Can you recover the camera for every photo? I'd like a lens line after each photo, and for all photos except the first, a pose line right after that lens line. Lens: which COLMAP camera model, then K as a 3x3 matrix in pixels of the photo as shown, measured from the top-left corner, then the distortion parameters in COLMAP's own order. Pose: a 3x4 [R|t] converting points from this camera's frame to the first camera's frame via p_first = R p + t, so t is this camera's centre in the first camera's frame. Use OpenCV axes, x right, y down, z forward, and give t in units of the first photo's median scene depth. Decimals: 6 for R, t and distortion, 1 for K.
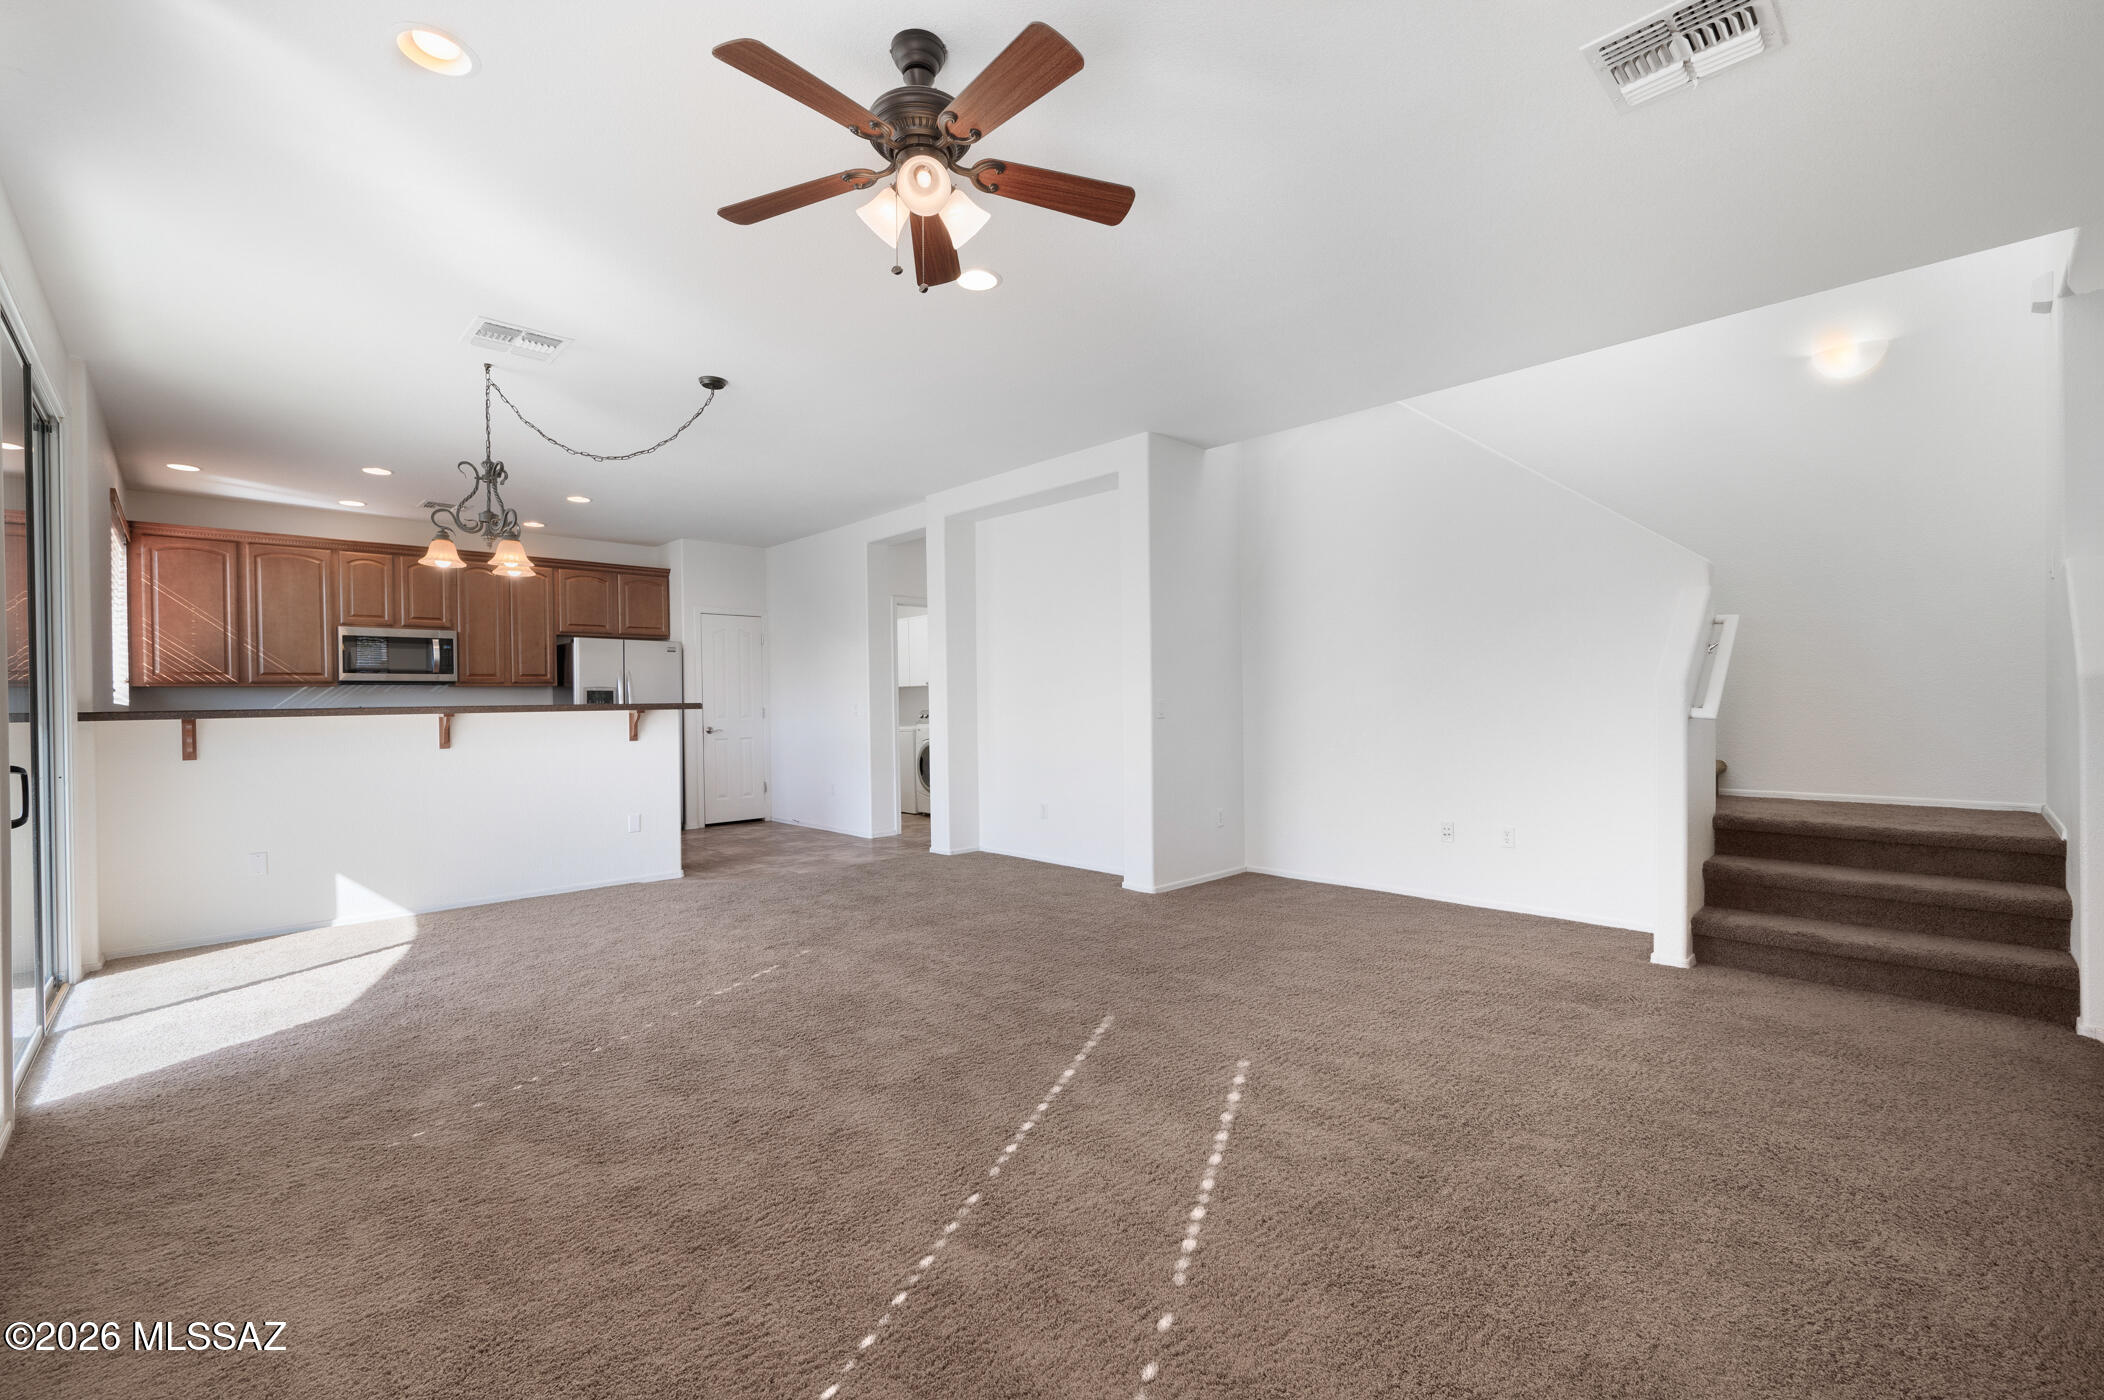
lens RADIAL K [[878.3, 0, 1055.6], [0, 878.3, 706.9], [0, 0, 1]] dist [0.000902, -0.000059]
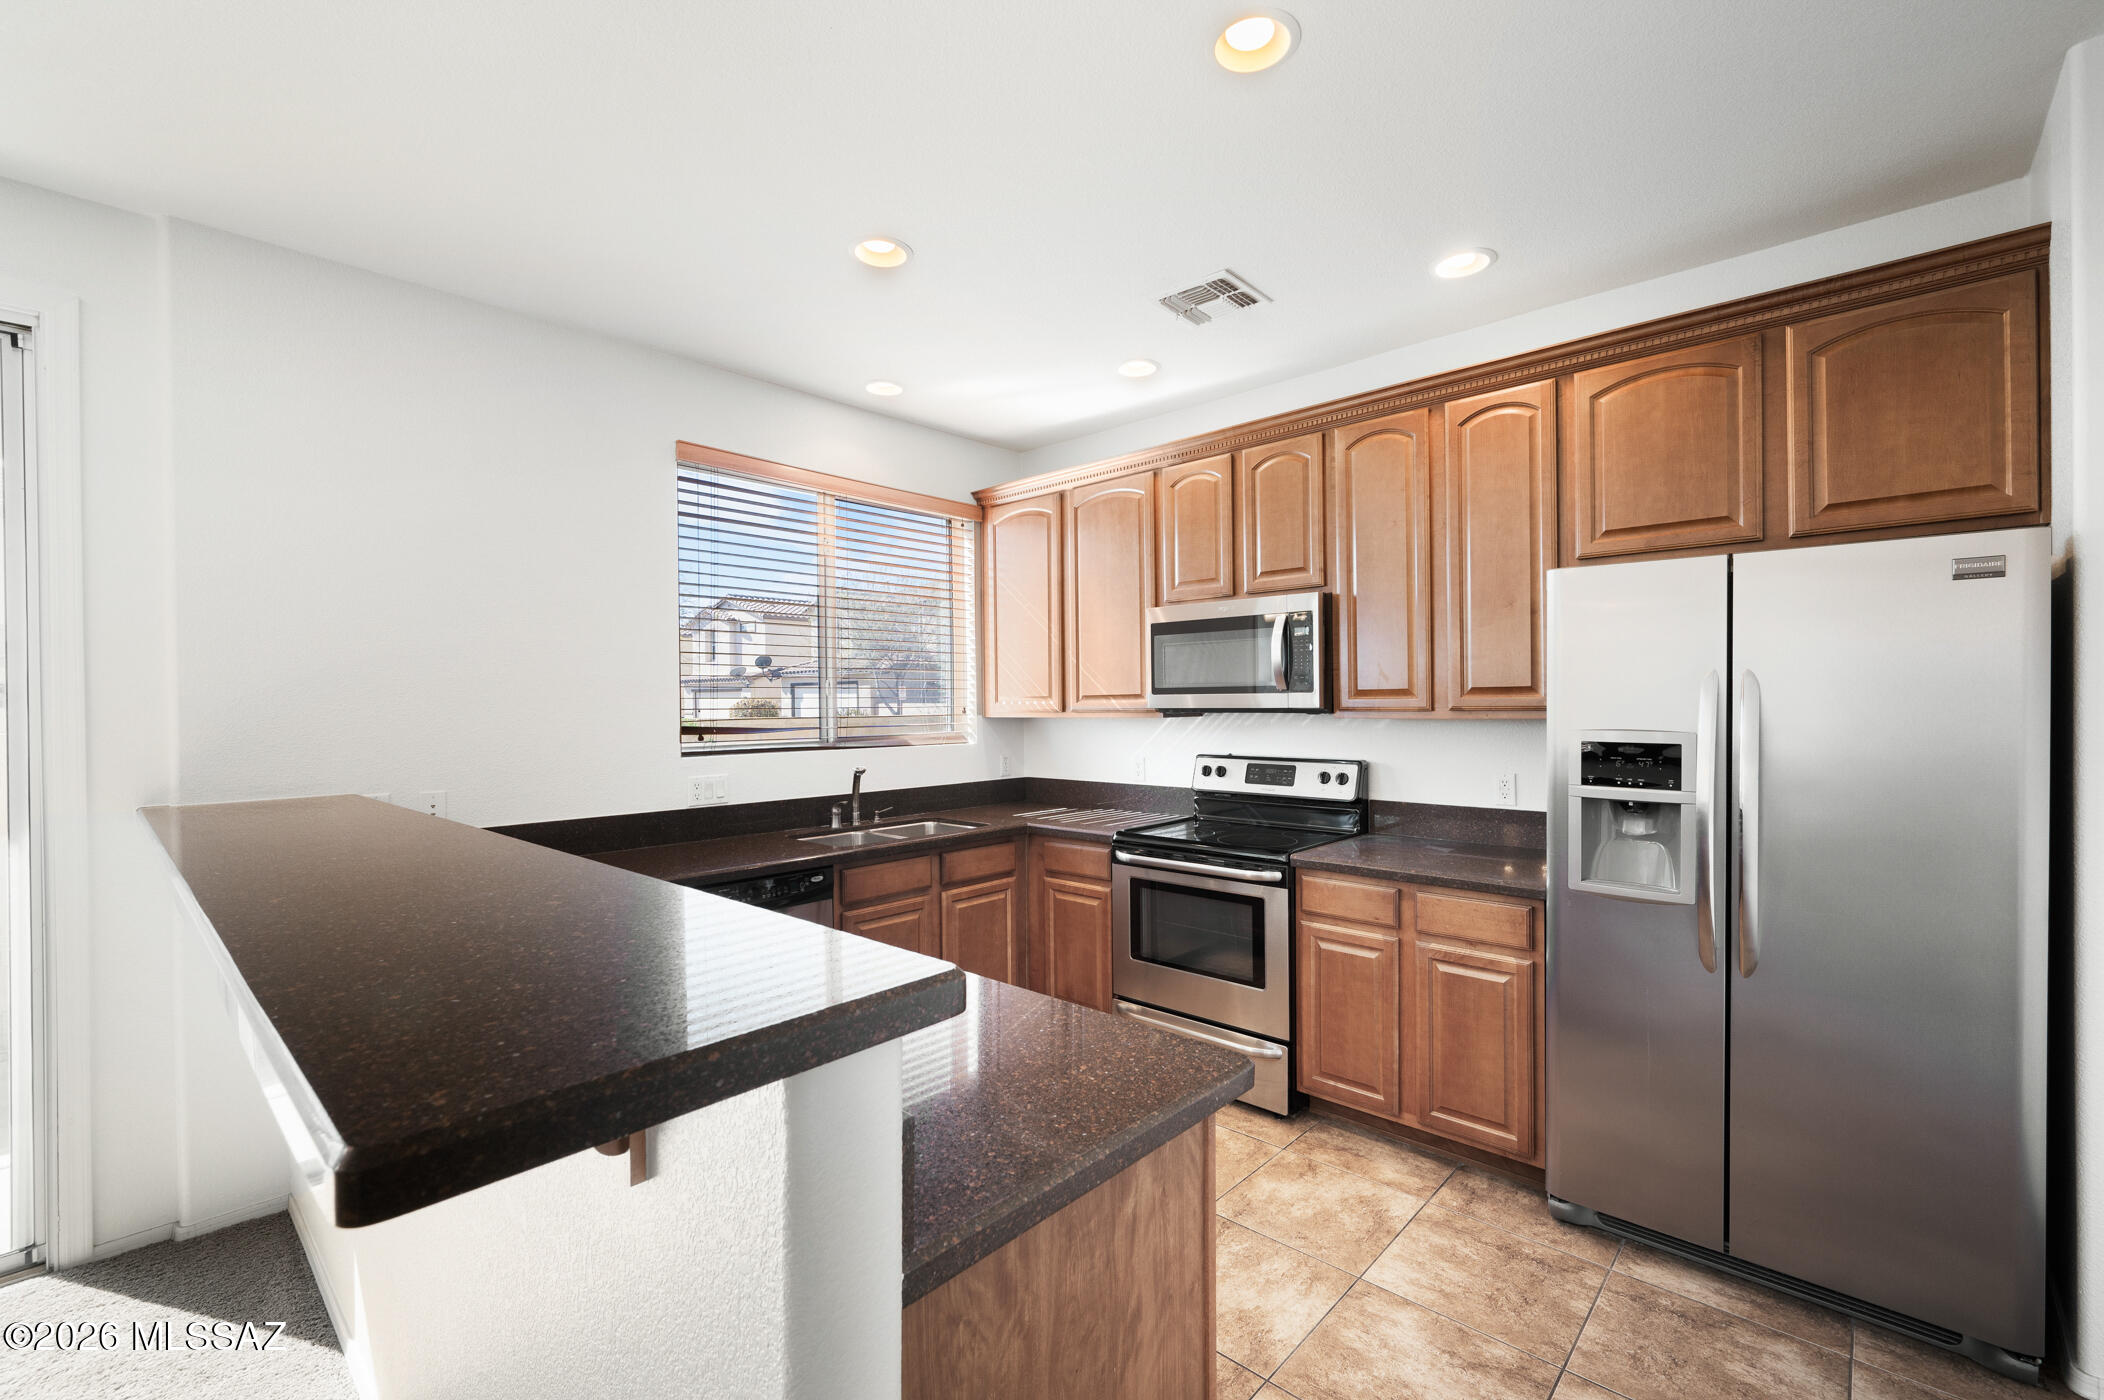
lens RADIAL K [[893.0, 0, 1053.3], [0, 893.0, 709.3], [0, 0, 1]] dist [-0.000207, 0.000746]
pose [[0.100704, 0.013426, -0.994826, -0.265218], [-0.001364, 0.999910, 0.013357, -0.035300], [0.994915, 0.000012, 0.100713, 0.837641]]
